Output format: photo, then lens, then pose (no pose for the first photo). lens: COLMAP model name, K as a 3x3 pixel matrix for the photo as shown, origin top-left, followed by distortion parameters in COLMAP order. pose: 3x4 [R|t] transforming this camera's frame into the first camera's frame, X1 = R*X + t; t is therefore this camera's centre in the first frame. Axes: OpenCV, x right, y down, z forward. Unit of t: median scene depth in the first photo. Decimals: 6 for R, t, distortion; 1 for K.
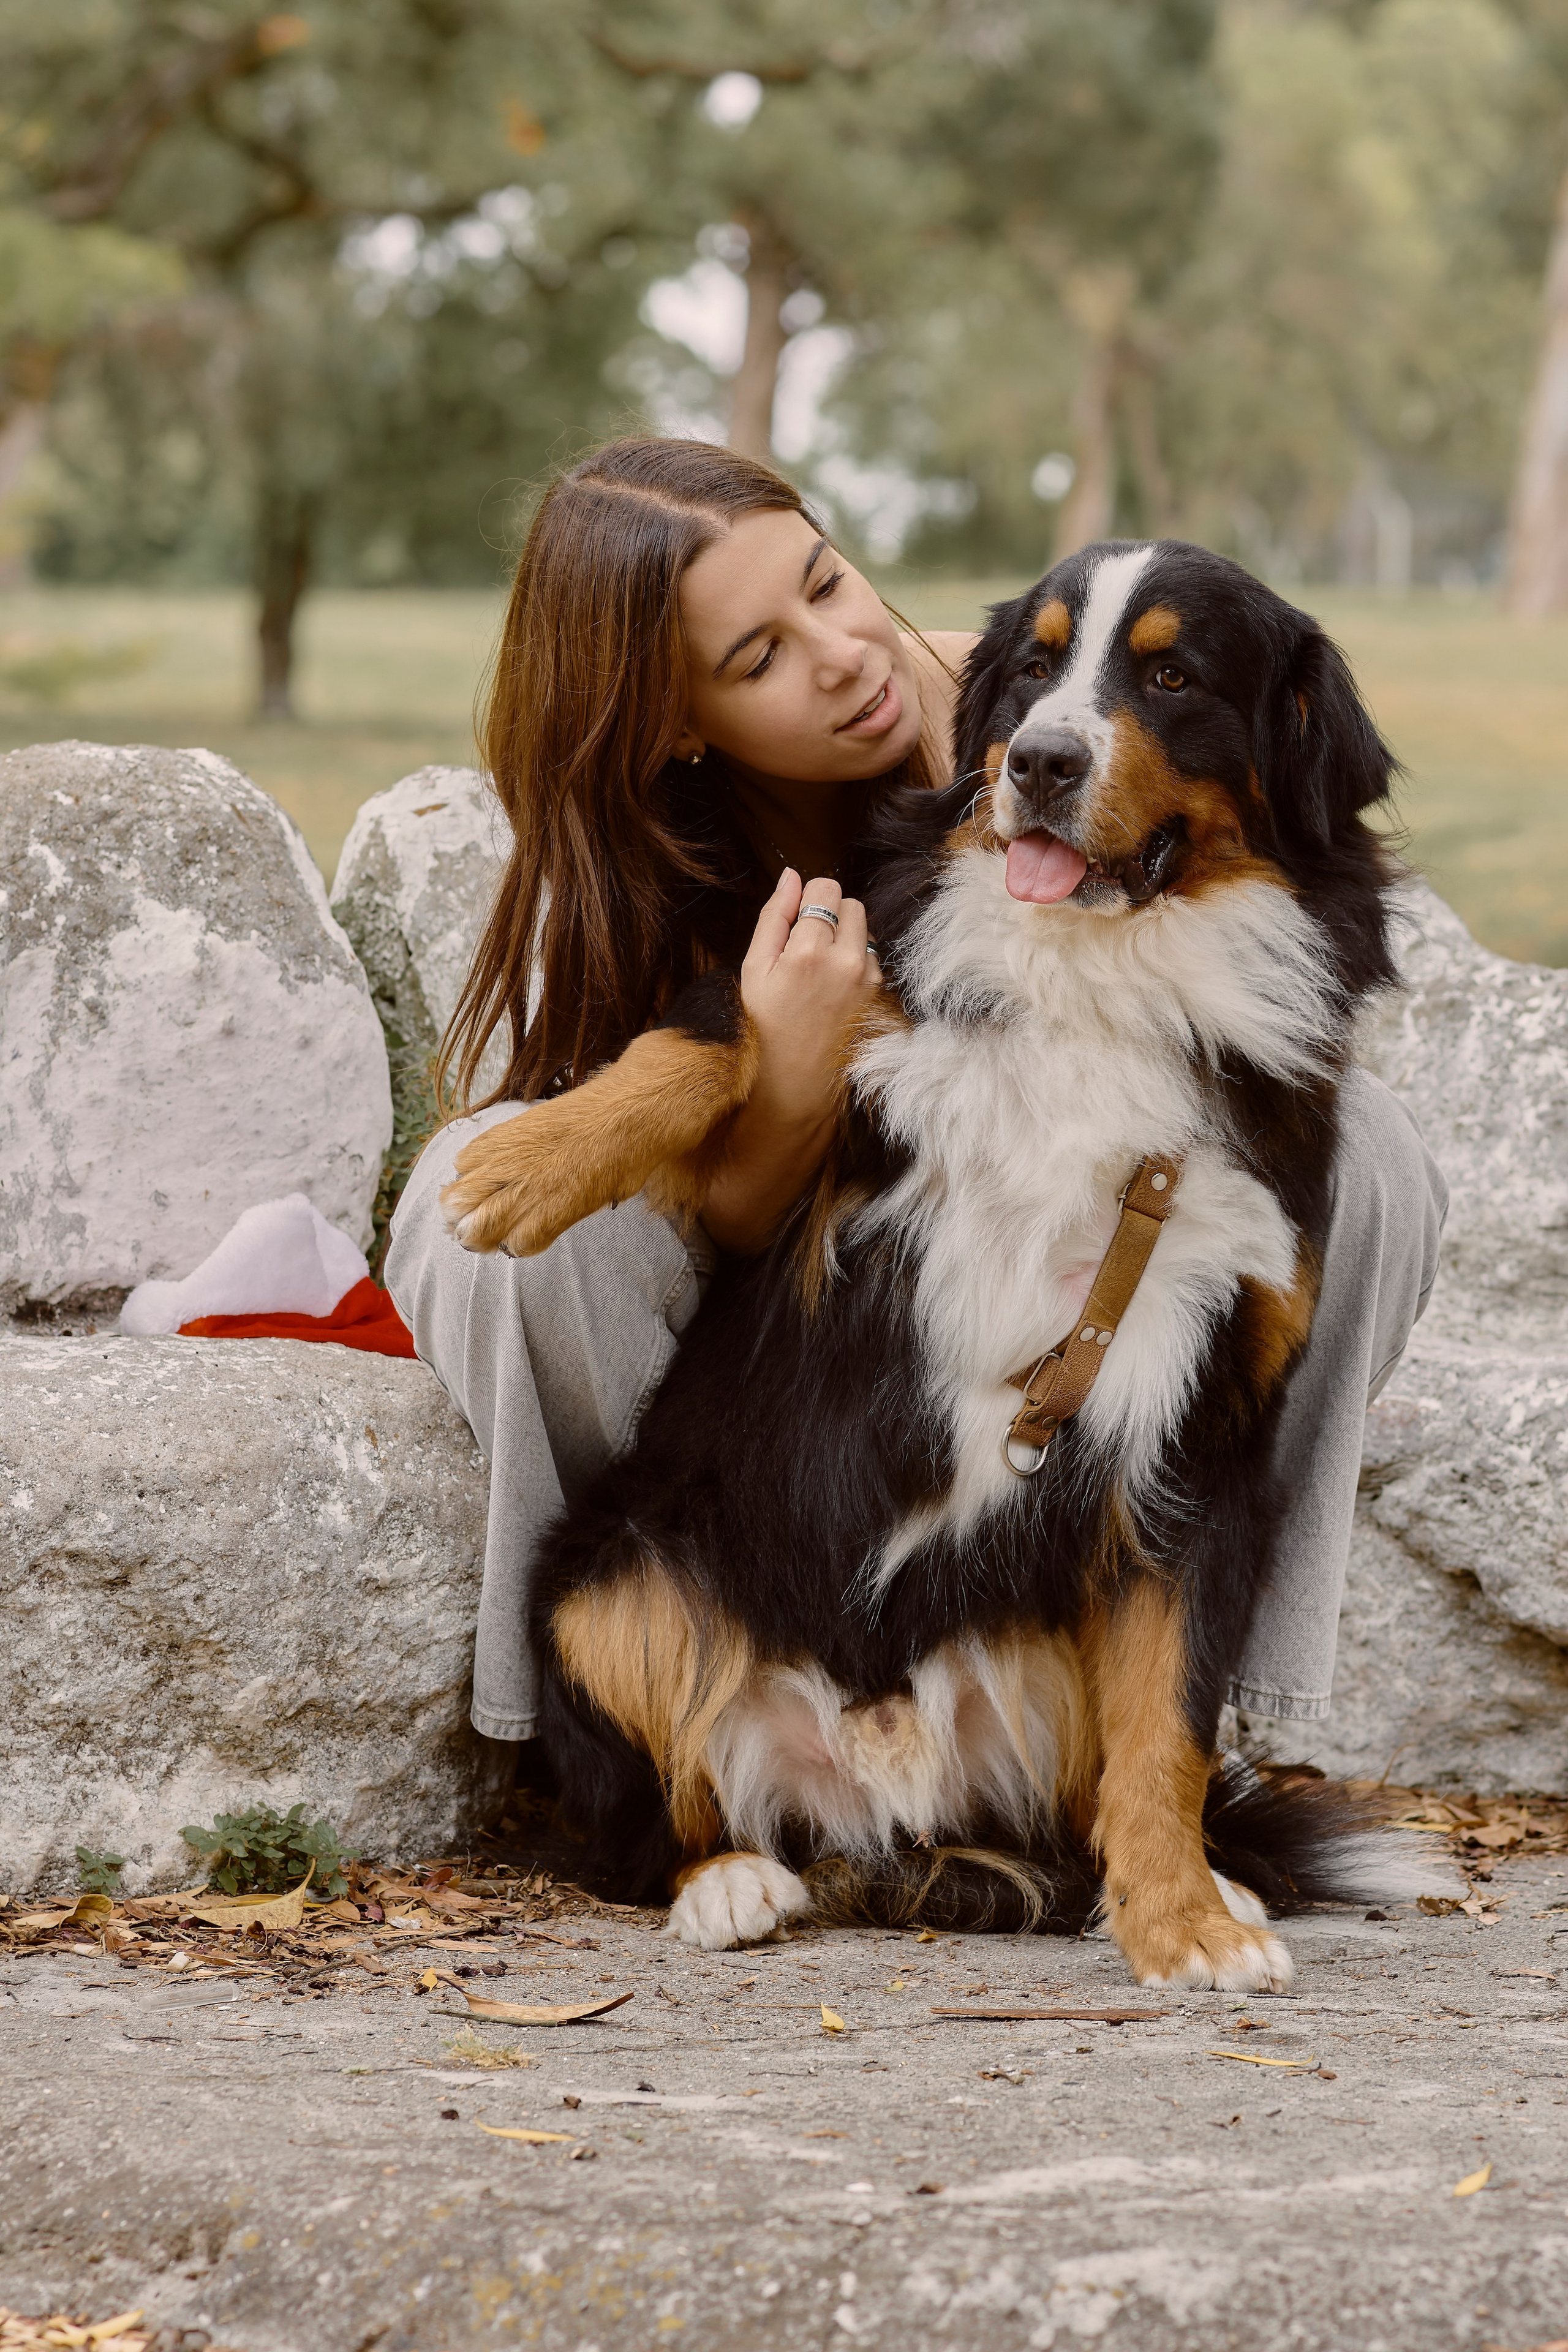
lens RADIAL K [[8429.5, 0, 753.3], [0, 8429.5, 1175.5], [0, 0, 1]] dist [-0.066939, 0.038044]
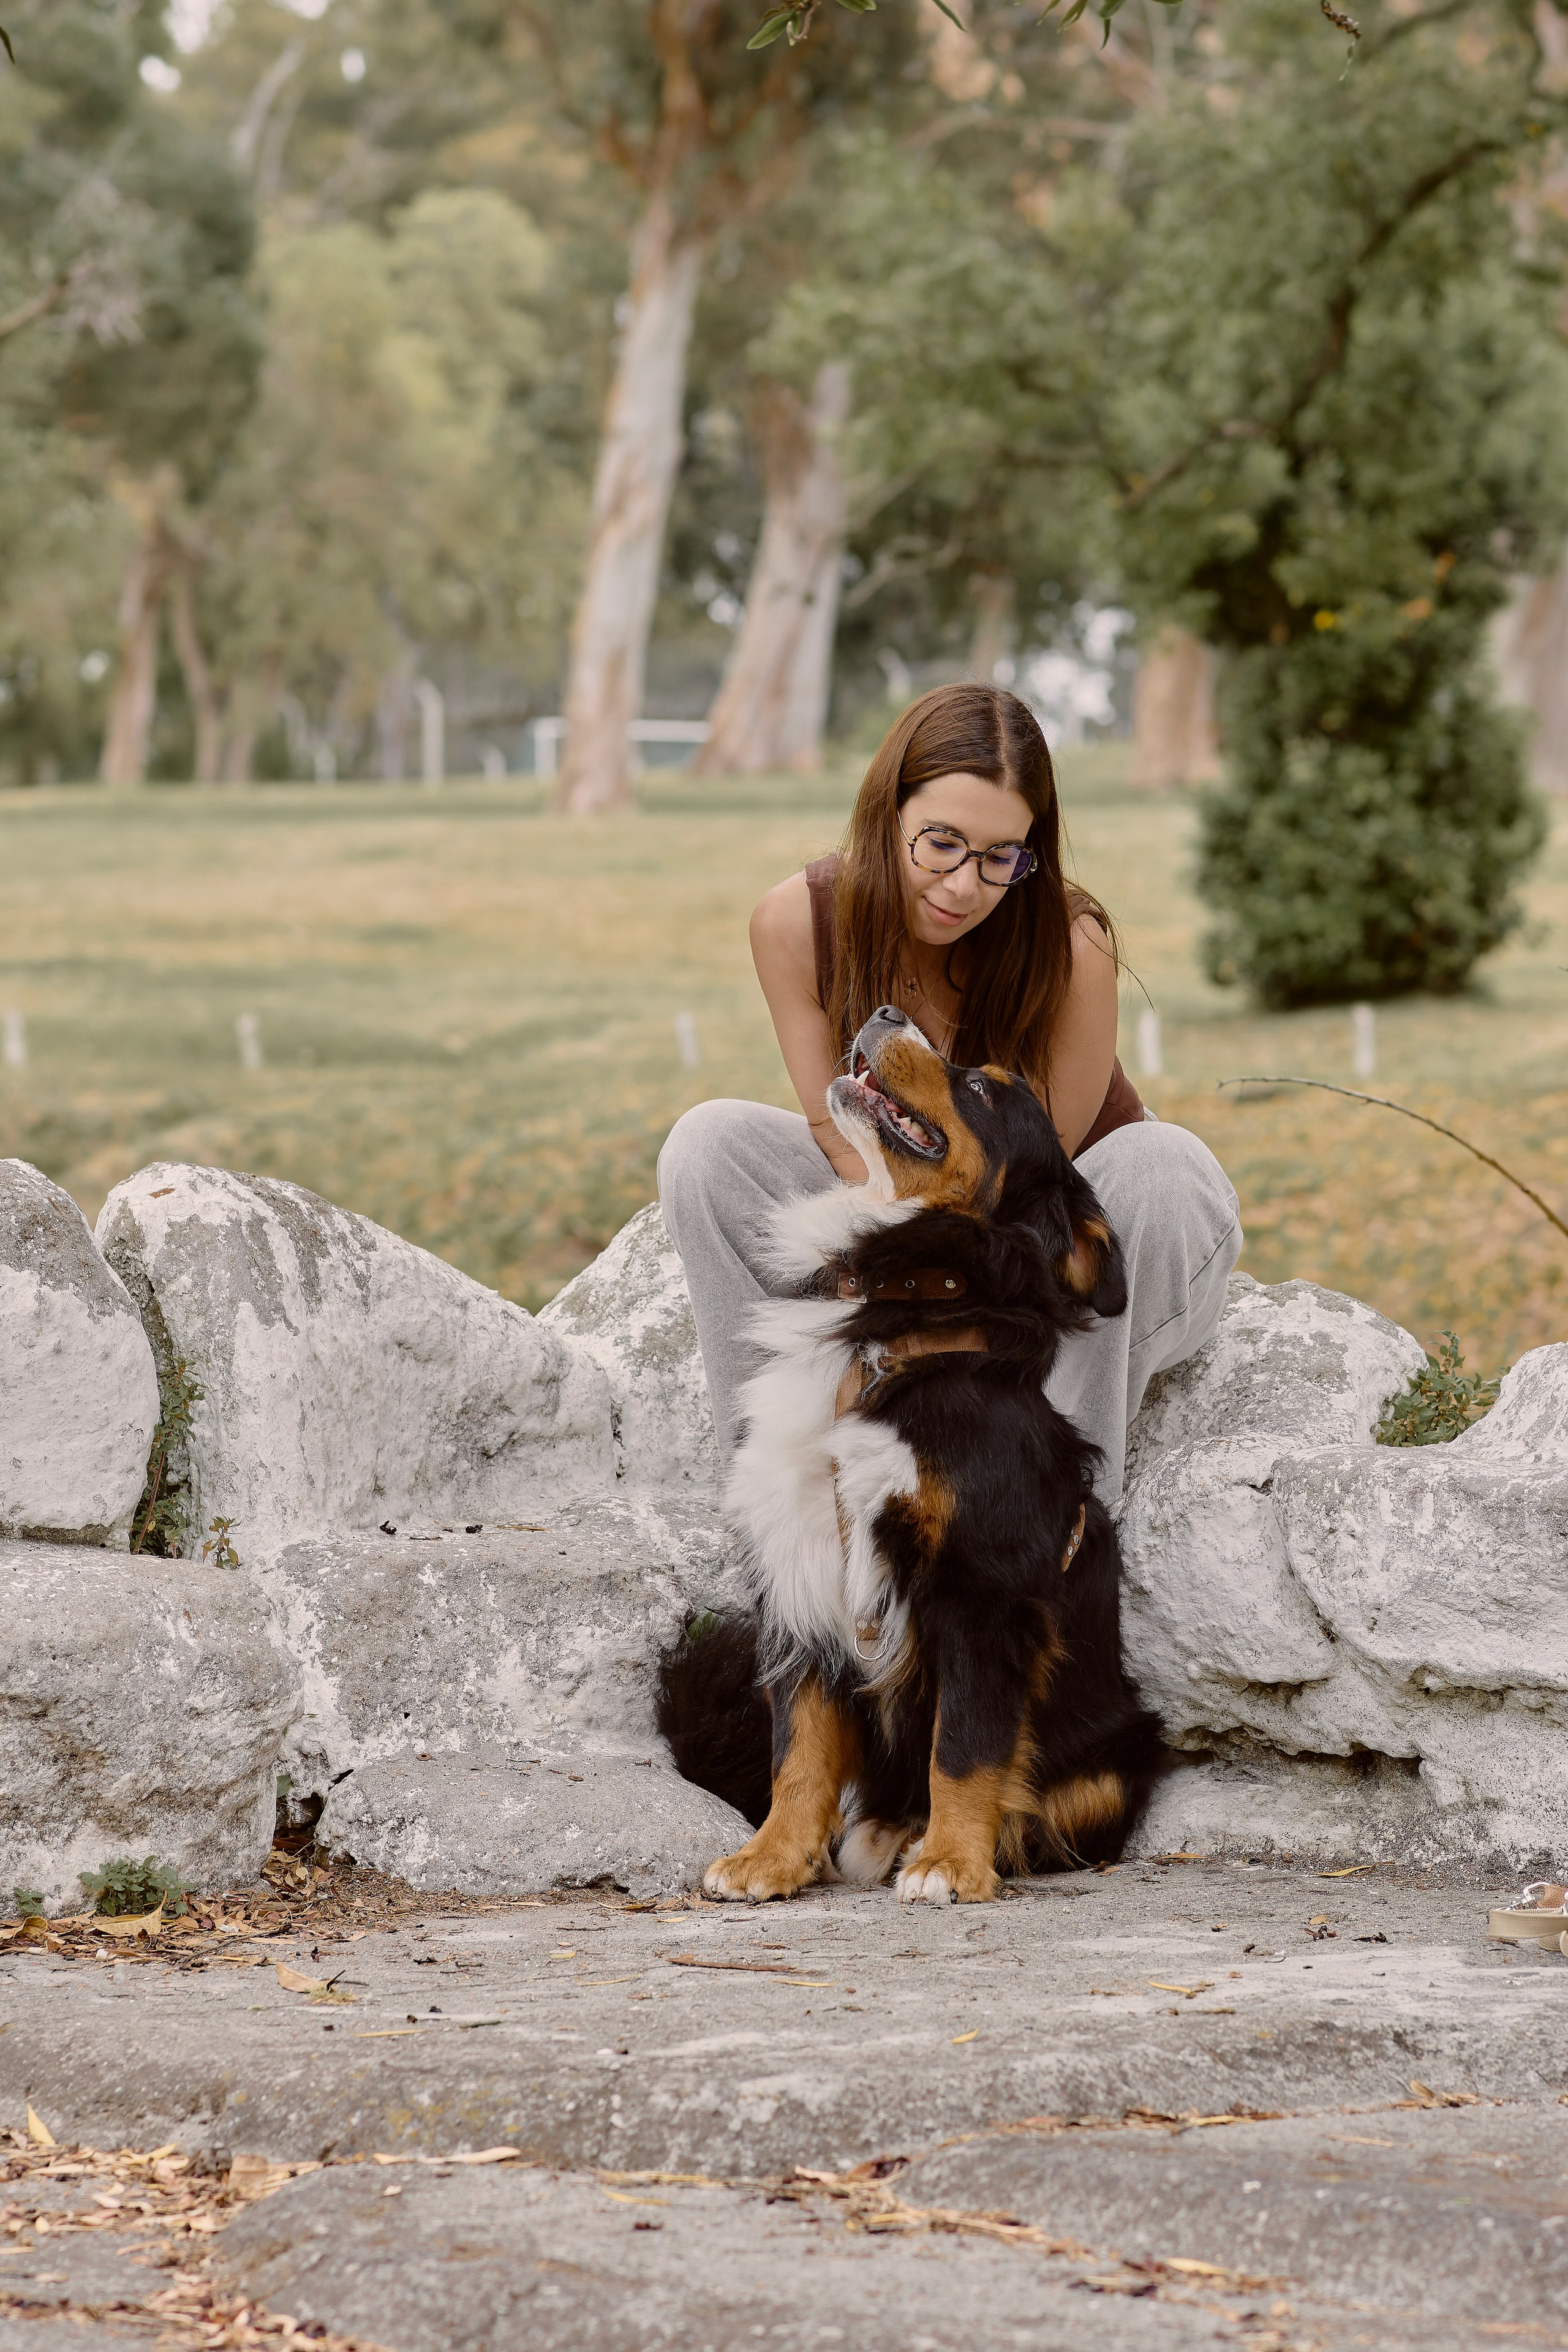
lens RADIAL K [[8544.3, 0, 682.7], [0, 8544.3, 1179.6], [0, 0, 1]] dist [-0.056260, 0.354851]
pose [[0.993771, -0.027335, 0.108038, -0.123790], [0.029394, 0.999414, -0.017516, -0.018883], [-0.107496, 0.020582, 0.993992, -0.569545]]
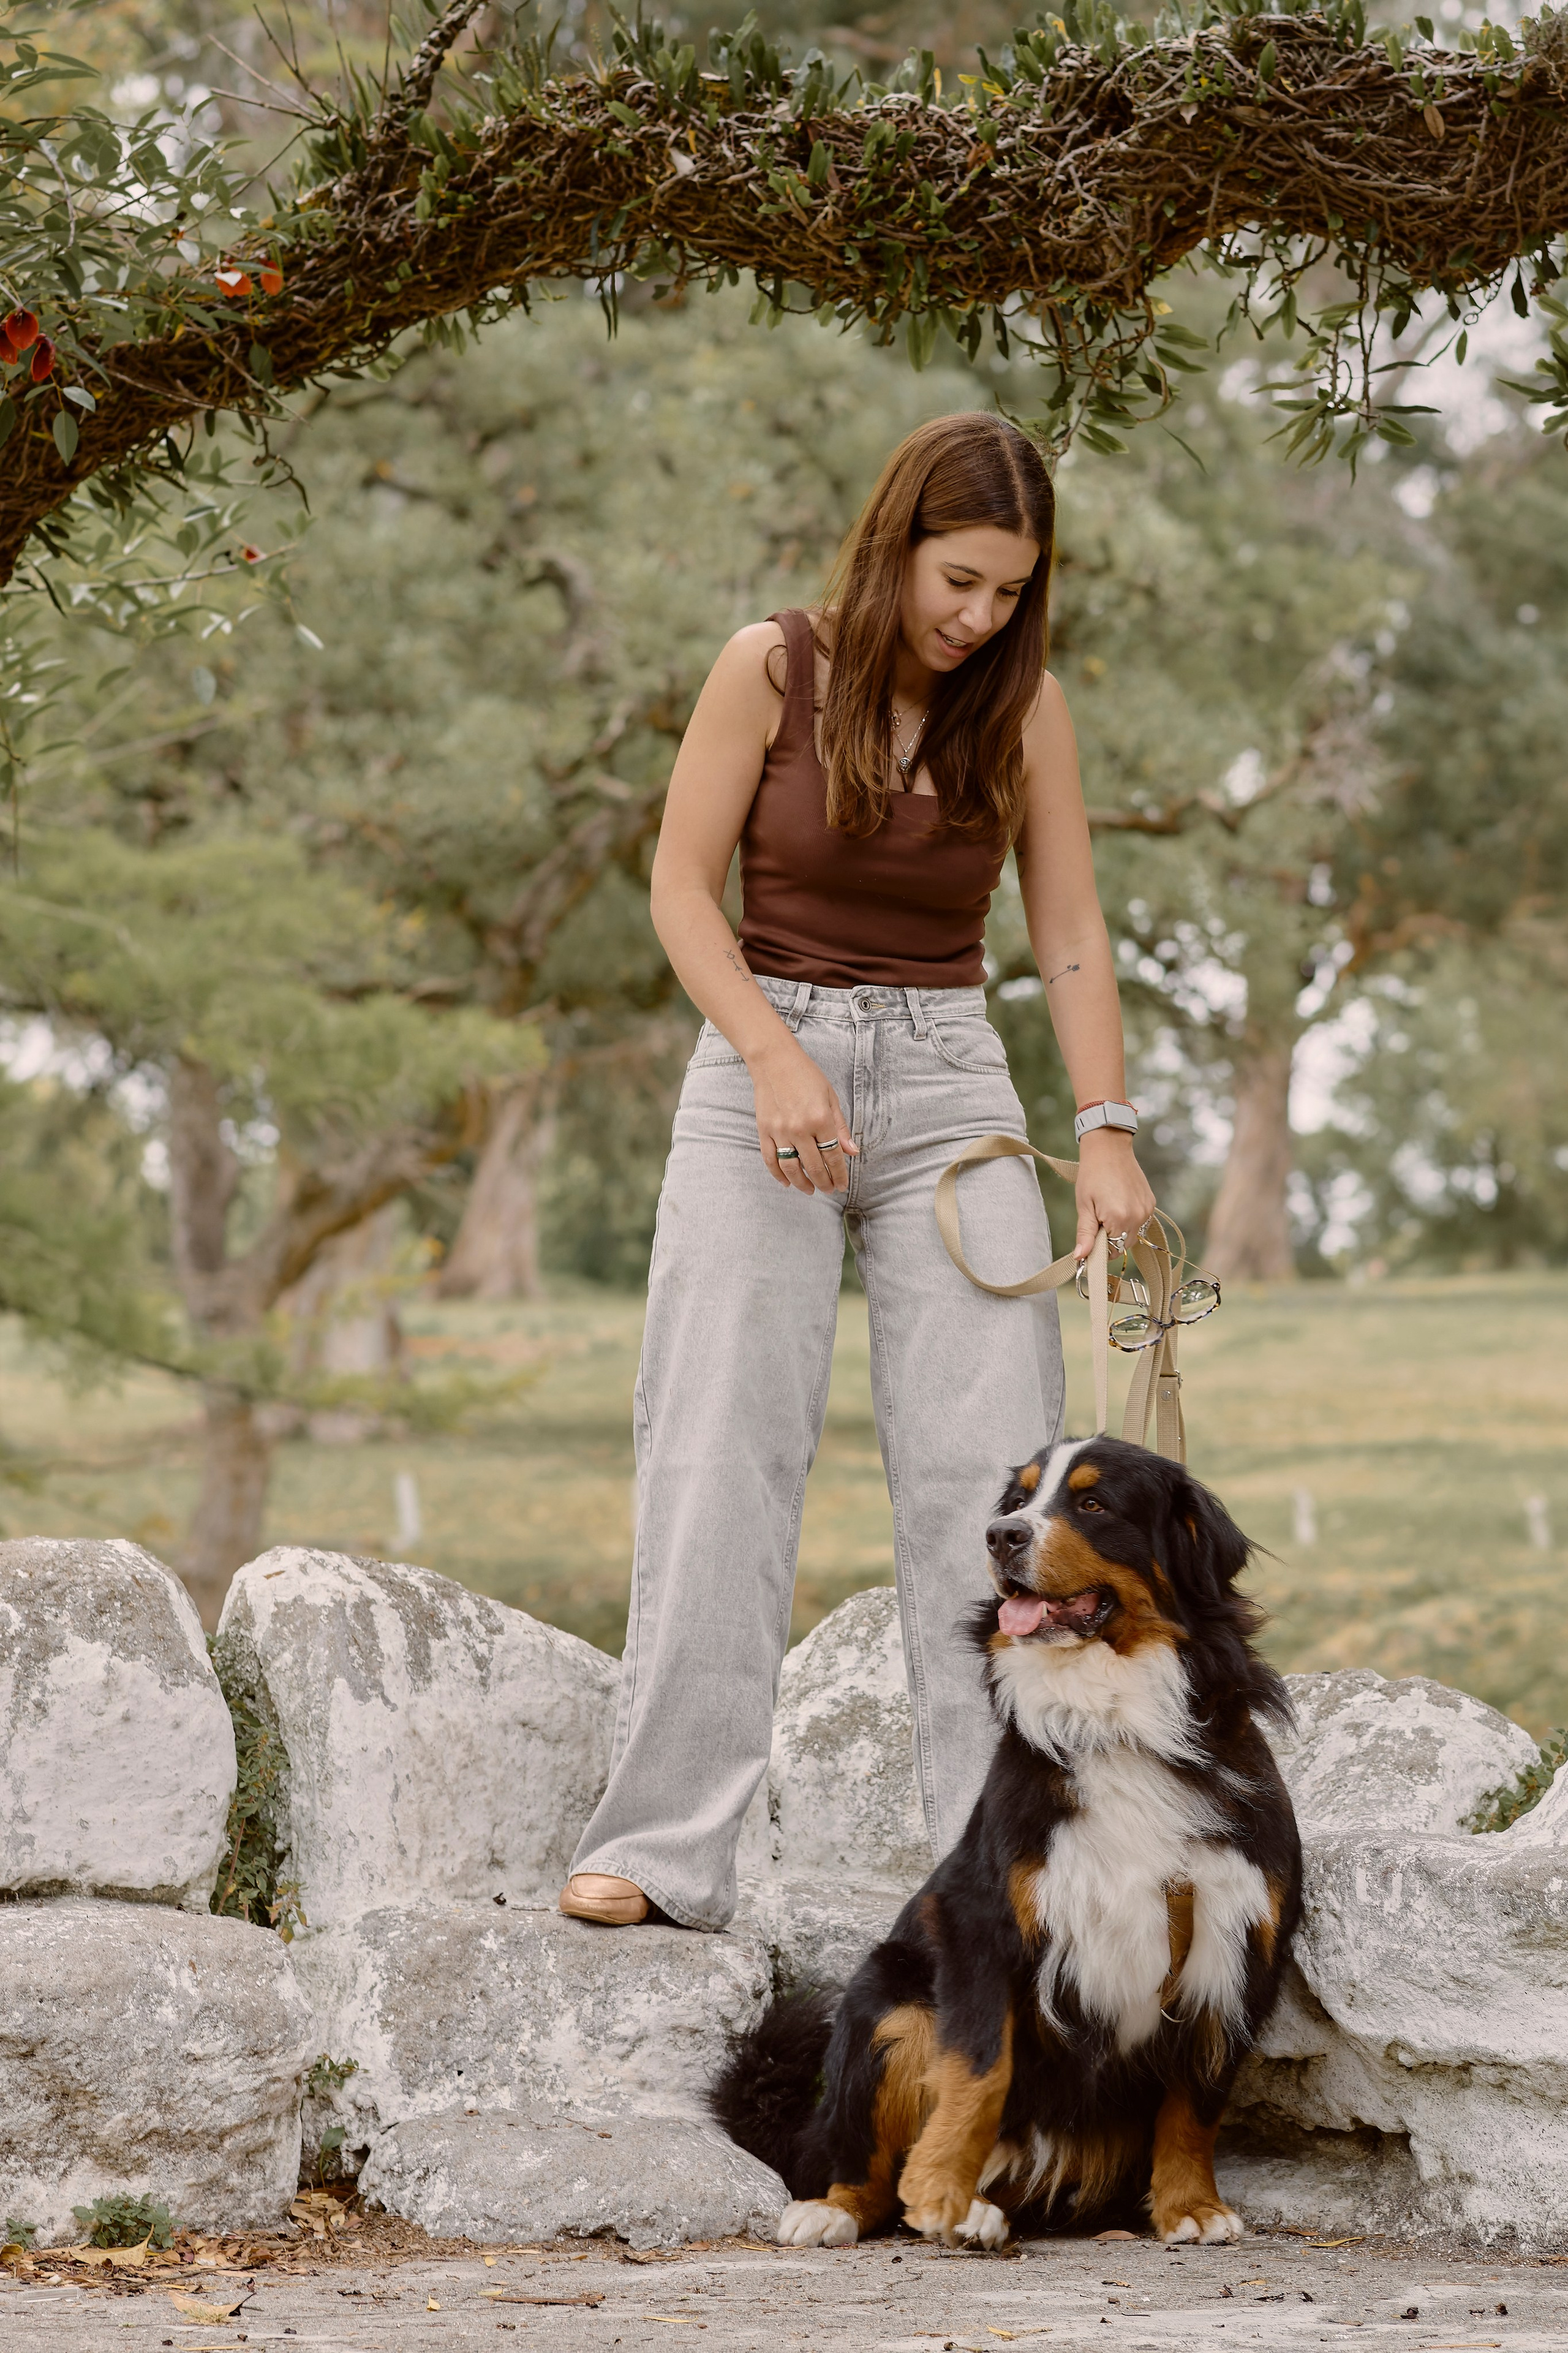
lens RADIAL K [[8739.5, 0, 739.9], [0, 8739.5, 1322.1], [0, 0, 1]] dist [-0.100582, 2.230767]
pose [[0.997246, -0.017440, -0.072079, 0.186493], [0.012891, 0.997924, -0.063101, 0.014851], [0.073030, 0.061998, 0.995401, -0.686665]]
